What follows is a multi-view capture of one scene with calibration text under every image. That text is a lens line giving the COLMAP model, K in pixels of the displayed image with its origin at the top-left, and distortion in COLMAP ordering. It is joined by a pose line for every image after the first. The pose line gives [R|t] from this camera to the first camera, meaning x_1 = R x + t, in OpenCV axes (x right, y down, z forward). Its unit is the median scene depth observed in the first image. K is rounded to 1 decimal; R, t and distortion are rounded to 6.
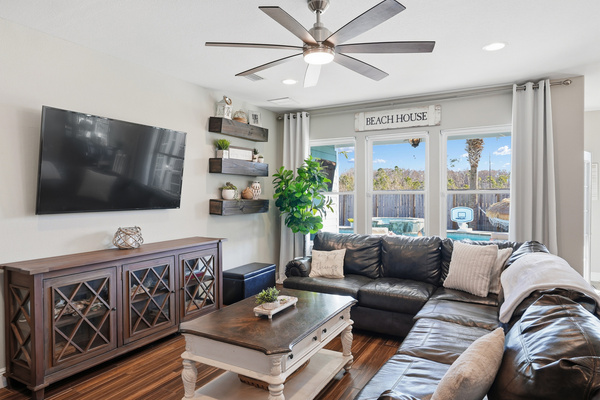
lens RADIAL K [[369.9, 0, 298.9], [0, 369.9, 199.6], [0, 0, 1]] dist [0.003872, 0.000145]
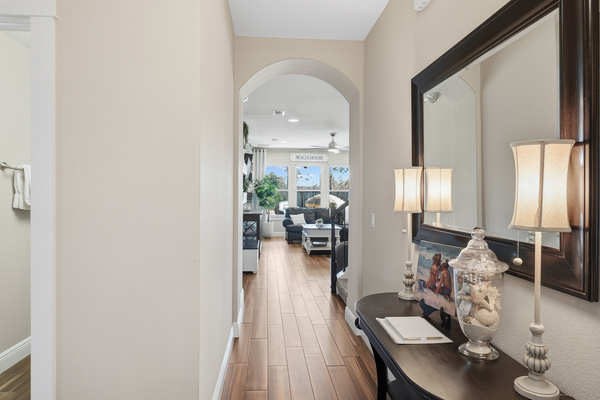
lens RADIAL K [[360.9, 0, 299.7], [0, 360.9, 195.9], [0, 0, 1]] dist [0.002609, -0.000146]
pose [[0.834204, 0.003592, 0.551445, -0.992428], [-0.001538, 0.999990, -0.004186, 0.023611], [-0.551455, 0.002644, 0.834201, -0.793819]]
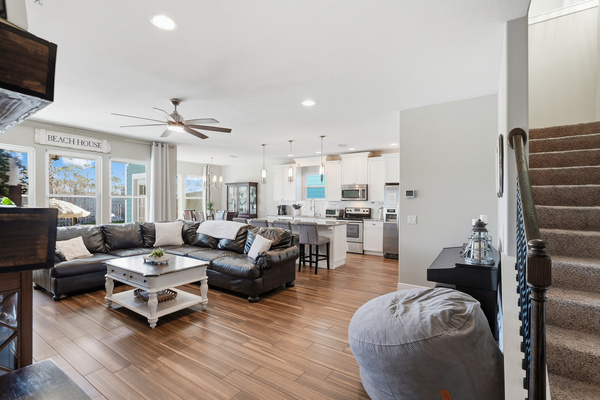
lens RADIAL K [[276.9, 0, 296.5], [0, 276.9, 201.2], [0, 0, 1]] dist [0.001631, 0.000548]
pose [[0.090026, 0.003521, 0.995933, -0.679564], [0.013752, 0.999894, -0.004778, 0.015801], [-0.995844, 0.014126, 0.089968, 0.102888]]
